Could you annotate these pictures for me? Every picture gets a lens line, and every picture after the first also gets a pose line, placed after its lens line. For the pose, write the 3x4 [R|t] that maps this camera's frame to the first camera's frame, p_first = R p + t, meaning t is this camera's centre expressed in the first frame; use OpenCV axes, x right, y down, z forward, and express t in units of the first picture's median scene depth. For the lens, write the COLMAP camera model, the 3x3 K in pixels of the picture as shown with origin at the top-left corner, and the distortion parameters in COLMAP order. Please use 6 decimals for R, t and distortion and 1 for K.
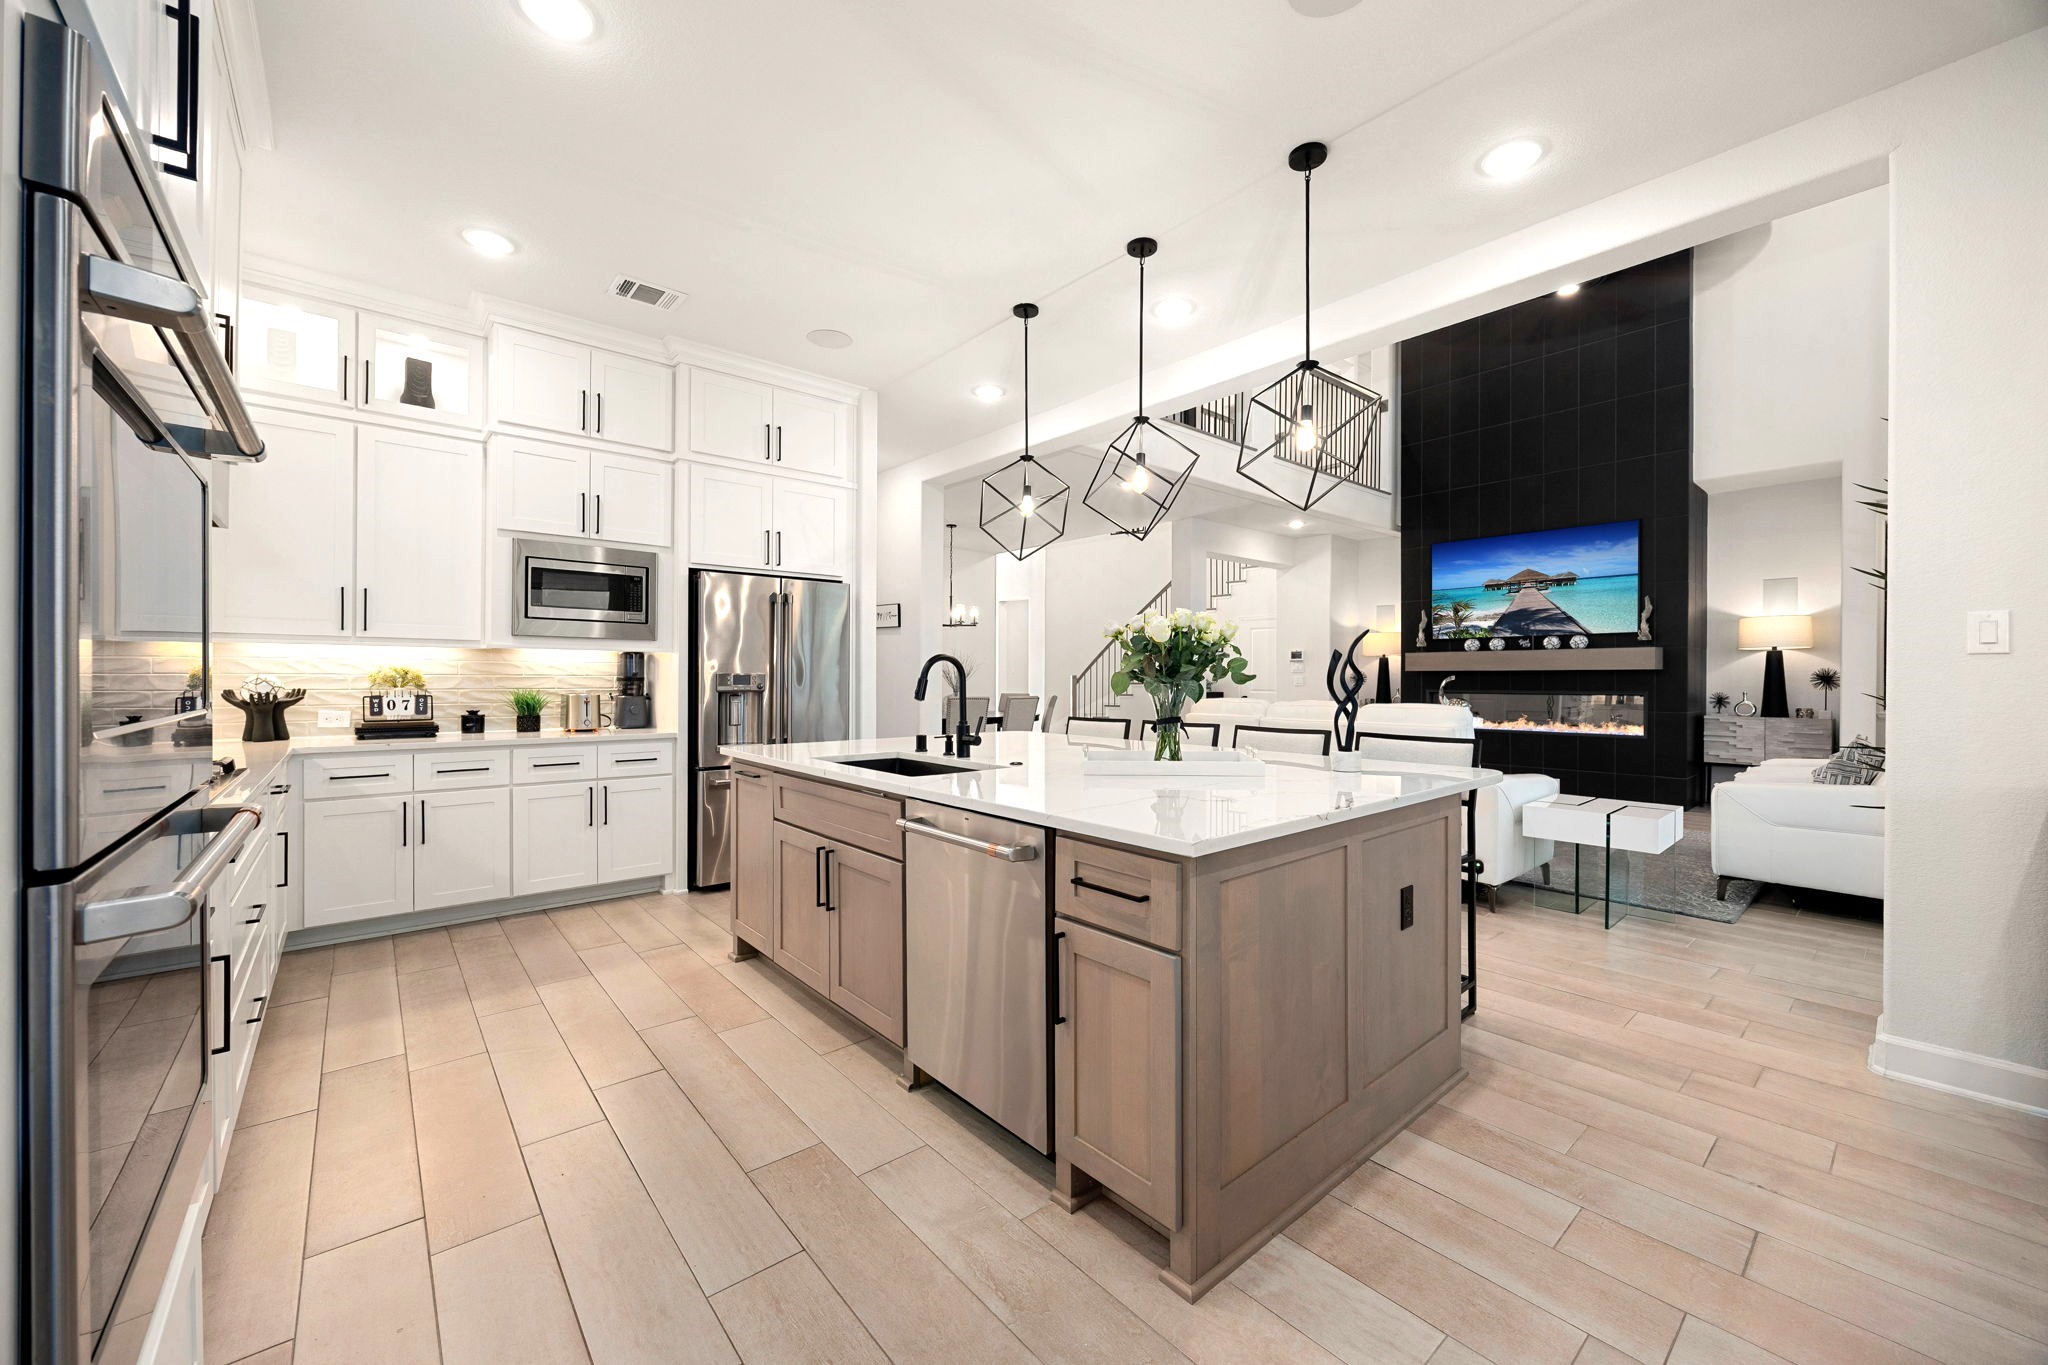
lens RADIAL K [[785.5, 0, 1030.0], [0, 785.5, 684.2], [0, 0, 1]] dist [0.000183, -0.000012]
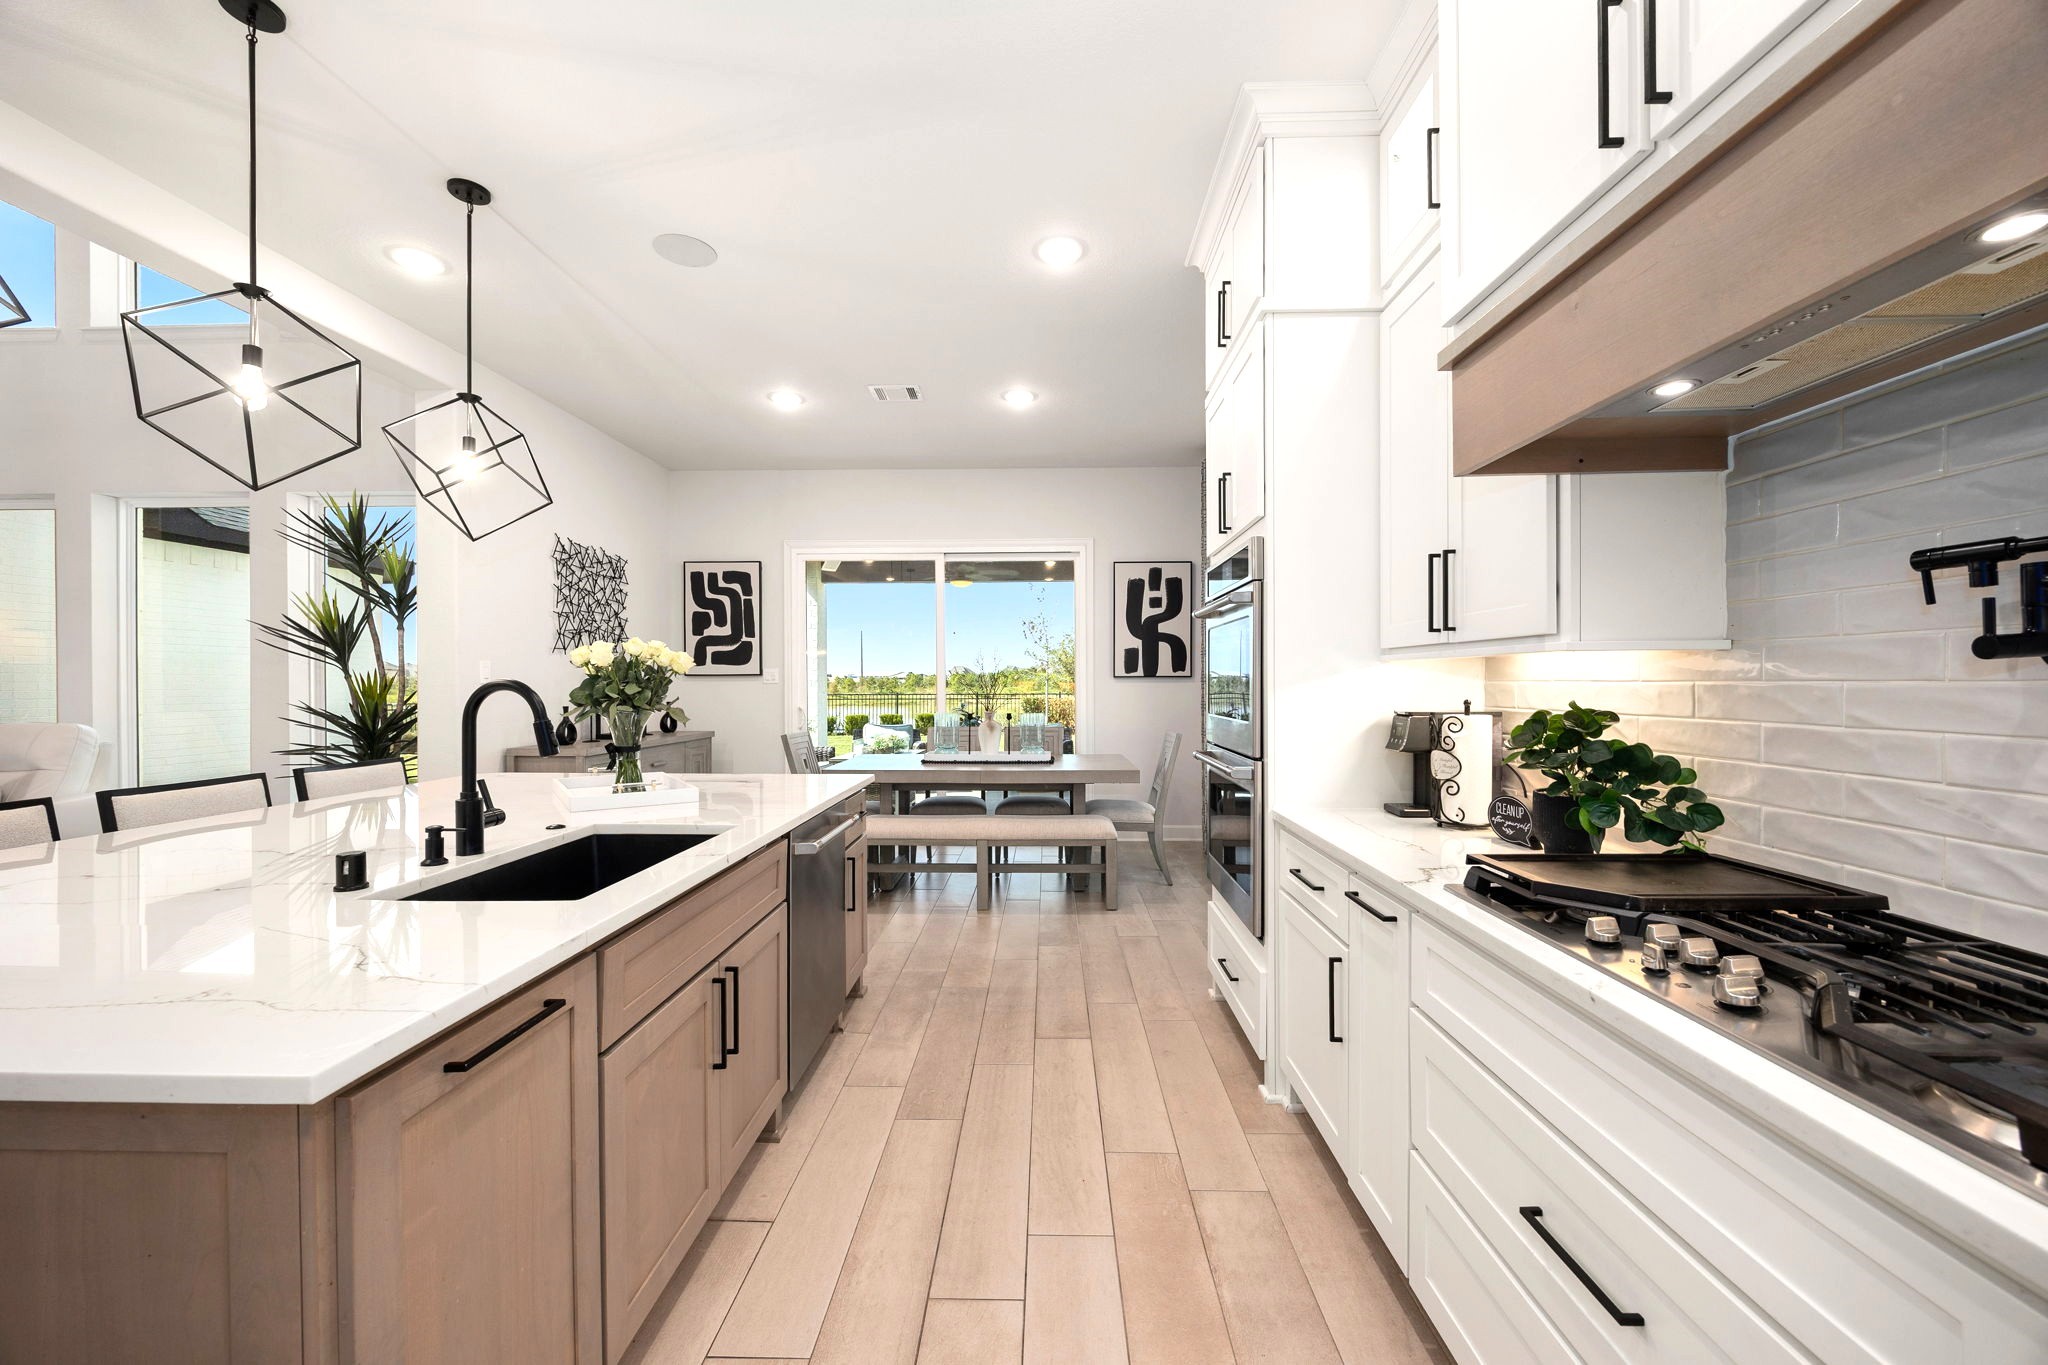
lens RADIAL K [[785.5, 0, 1024.8], [0, 785.5, 683.6], [0, 0, 1]] dist [0.000183, -0.000012]
pose [[-0.747182, -0.006045, 0.664592, -1.341621], [-0.004060, 0.999981, 0.004531, -0.063049], [-0.664607, 0.000687, -0.747193, 2.002190]]
